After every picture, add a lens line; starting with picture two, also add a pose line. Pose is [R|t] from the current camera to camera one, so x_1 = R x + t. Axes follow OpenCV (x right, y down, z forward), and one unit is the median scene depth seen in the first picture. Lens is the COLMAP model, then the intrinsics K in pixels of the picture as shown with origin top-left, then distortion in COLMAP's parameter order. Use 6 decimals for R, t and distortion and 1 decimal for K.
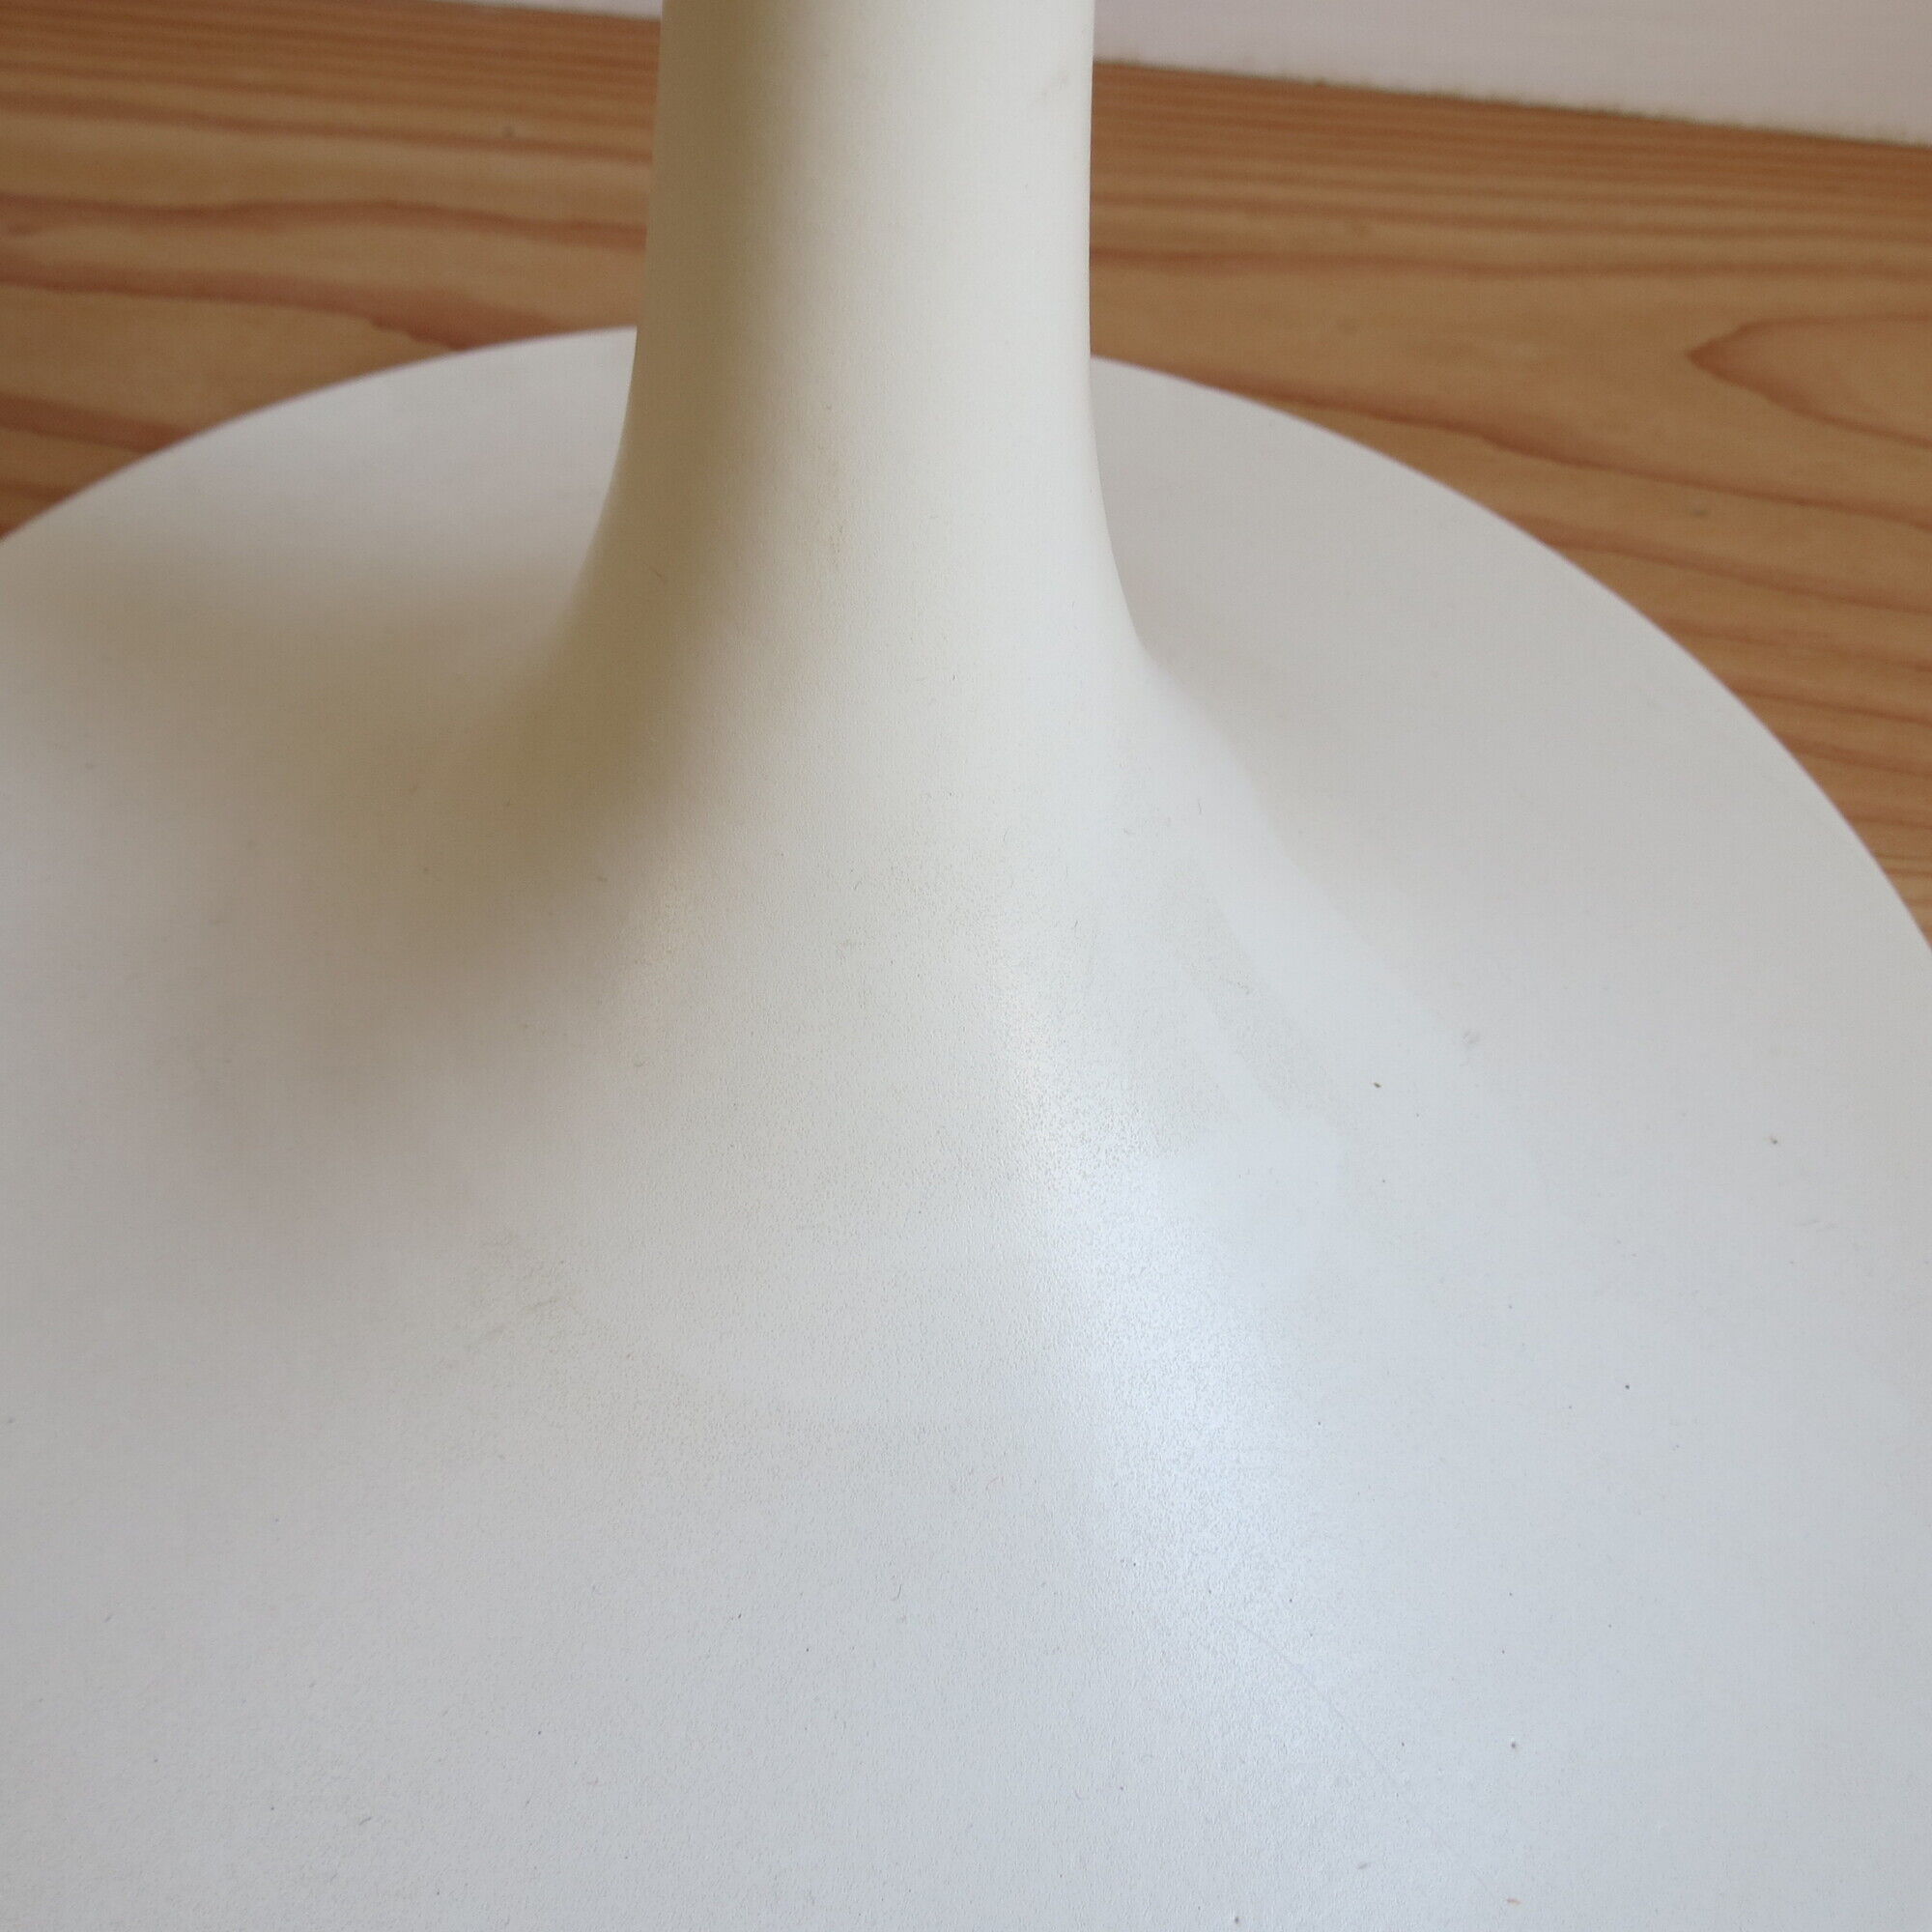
lens RADIAL K [[1913.2, 0, 973.1], [0, 1913.2, 952.1], [0, 0, 1]] dist [-0.024372, 0.000000]
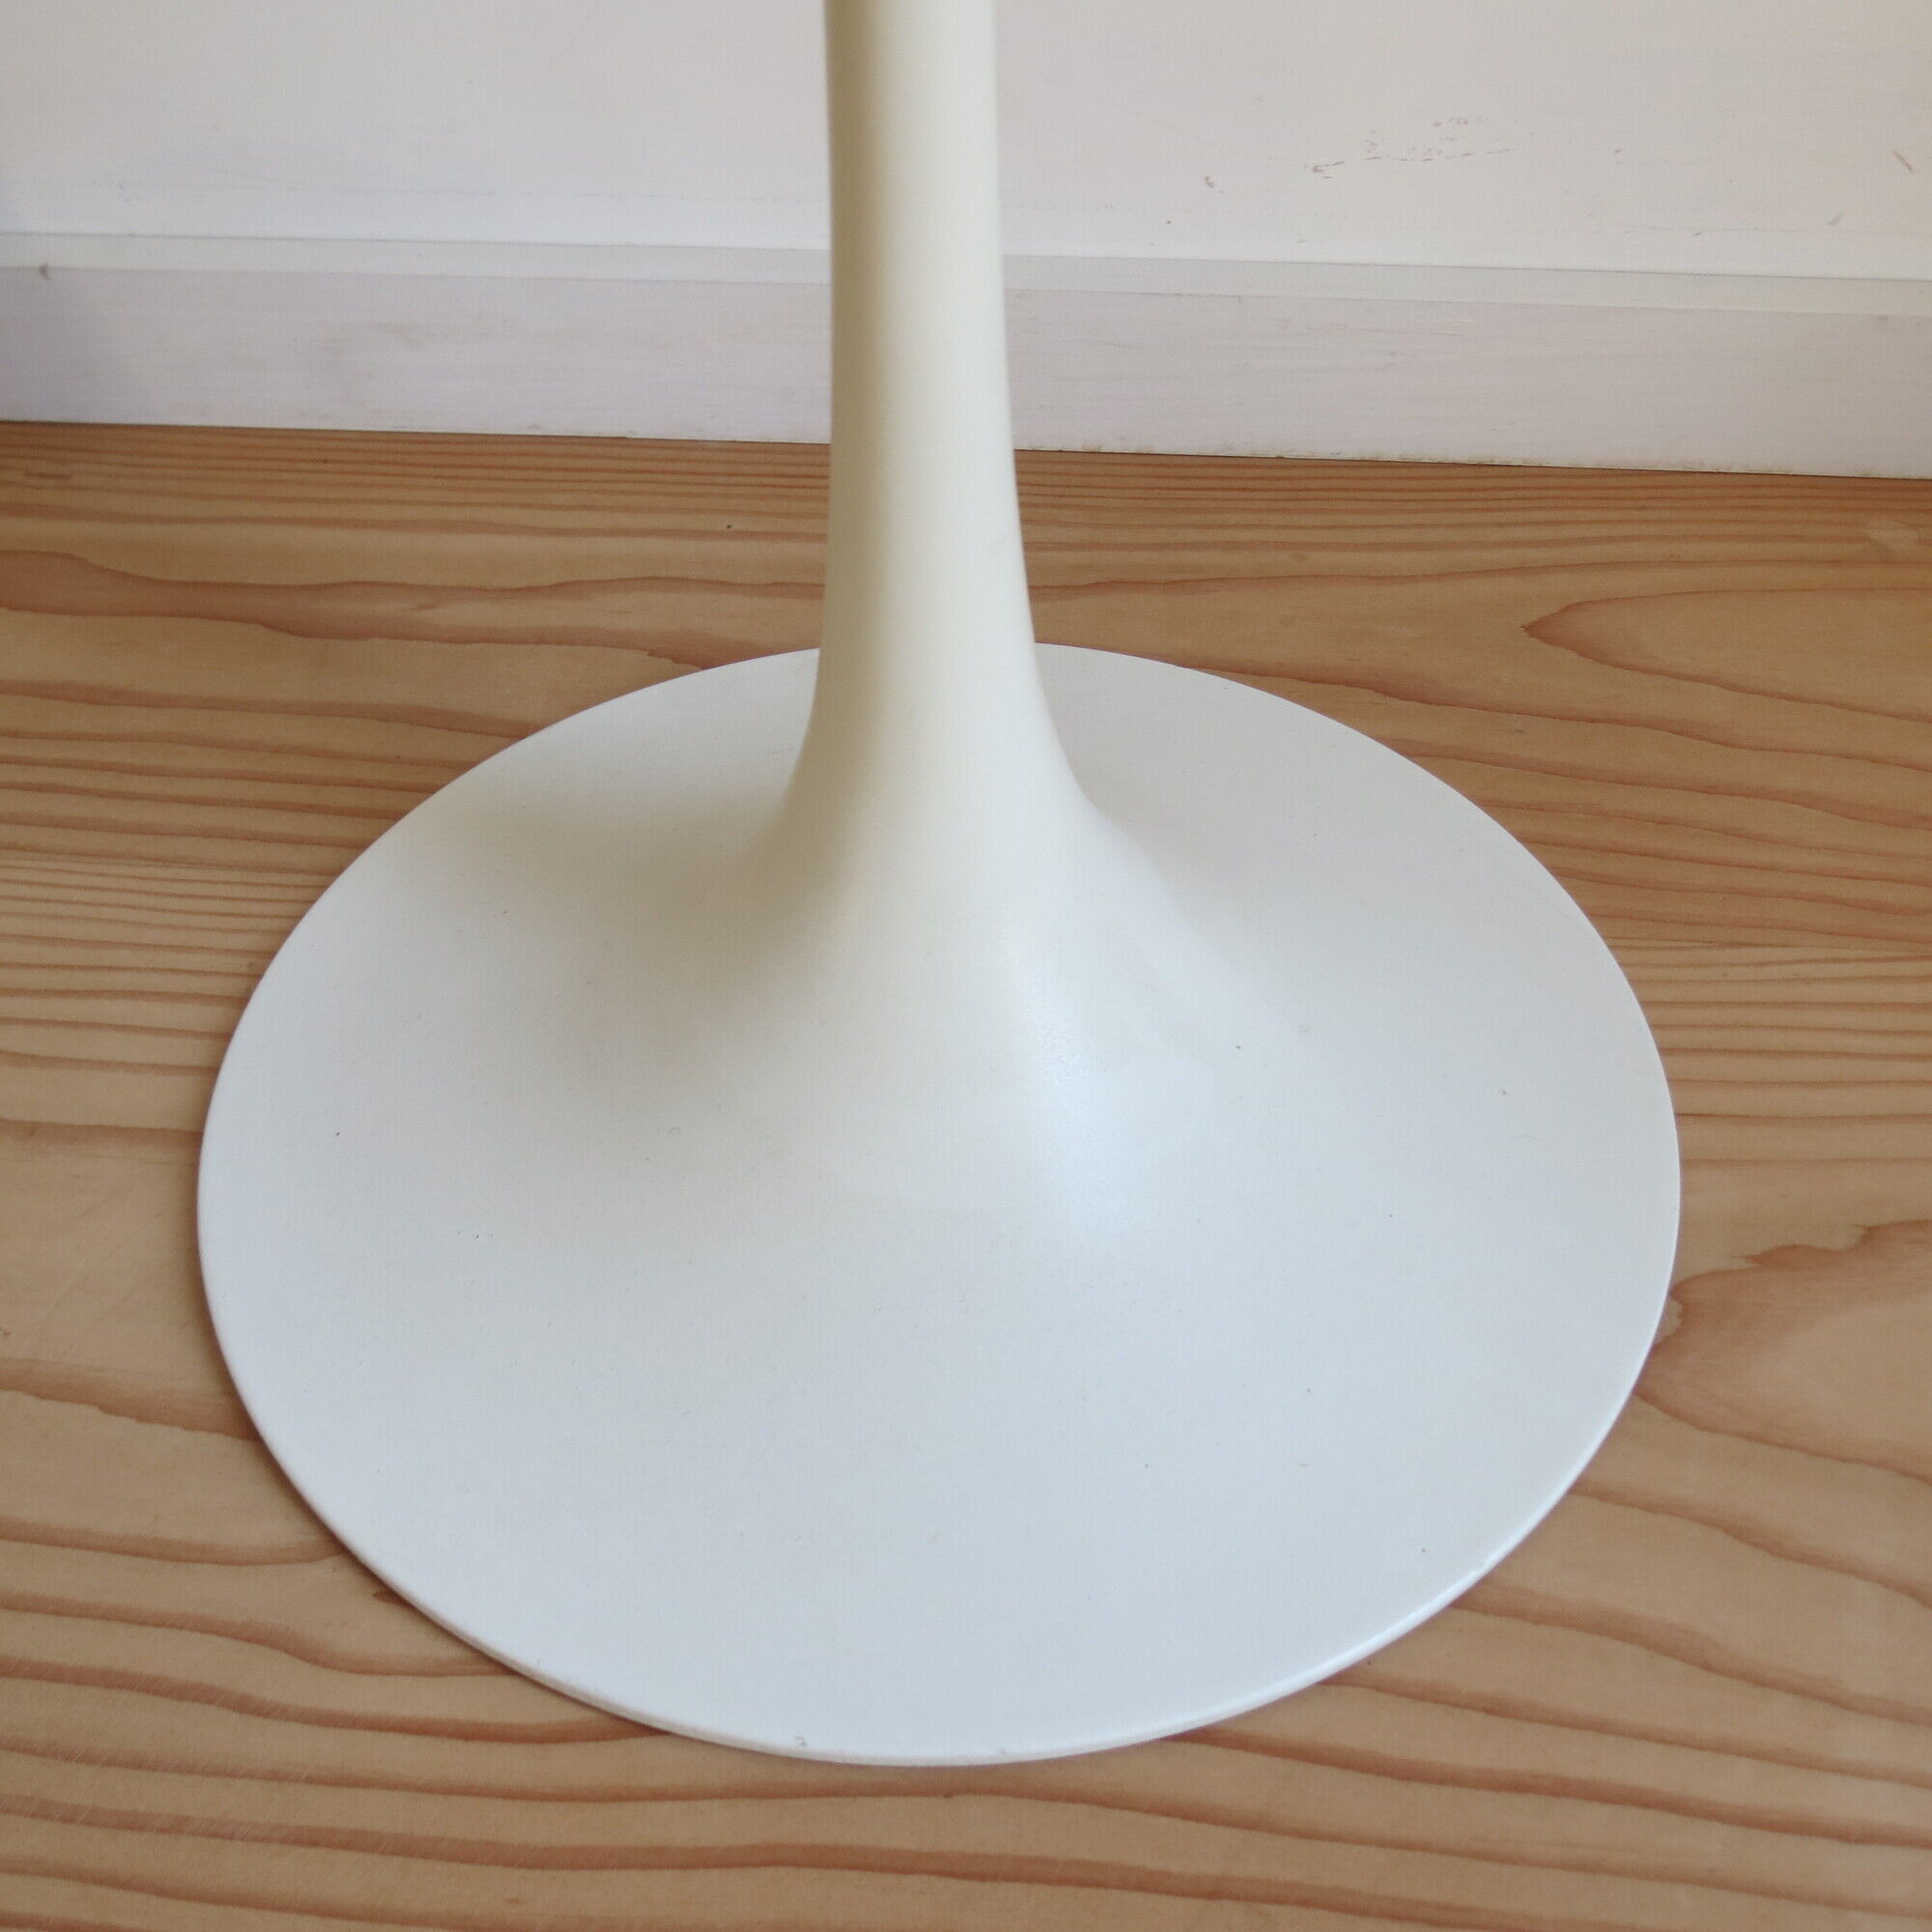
lens RADIAL K [[1913.2, 0, 965.9], [0, 1913.2, 975.4], [0, 0, 1]] dist [-0.024372, 0.000000]
pose [[0.994953, -0.036068, -0.093634, 0.078477], [0.023115, 0.990453, -0.135901, 0.143839], [0.097642, 0.133051, 0.986288, -0.465399]]
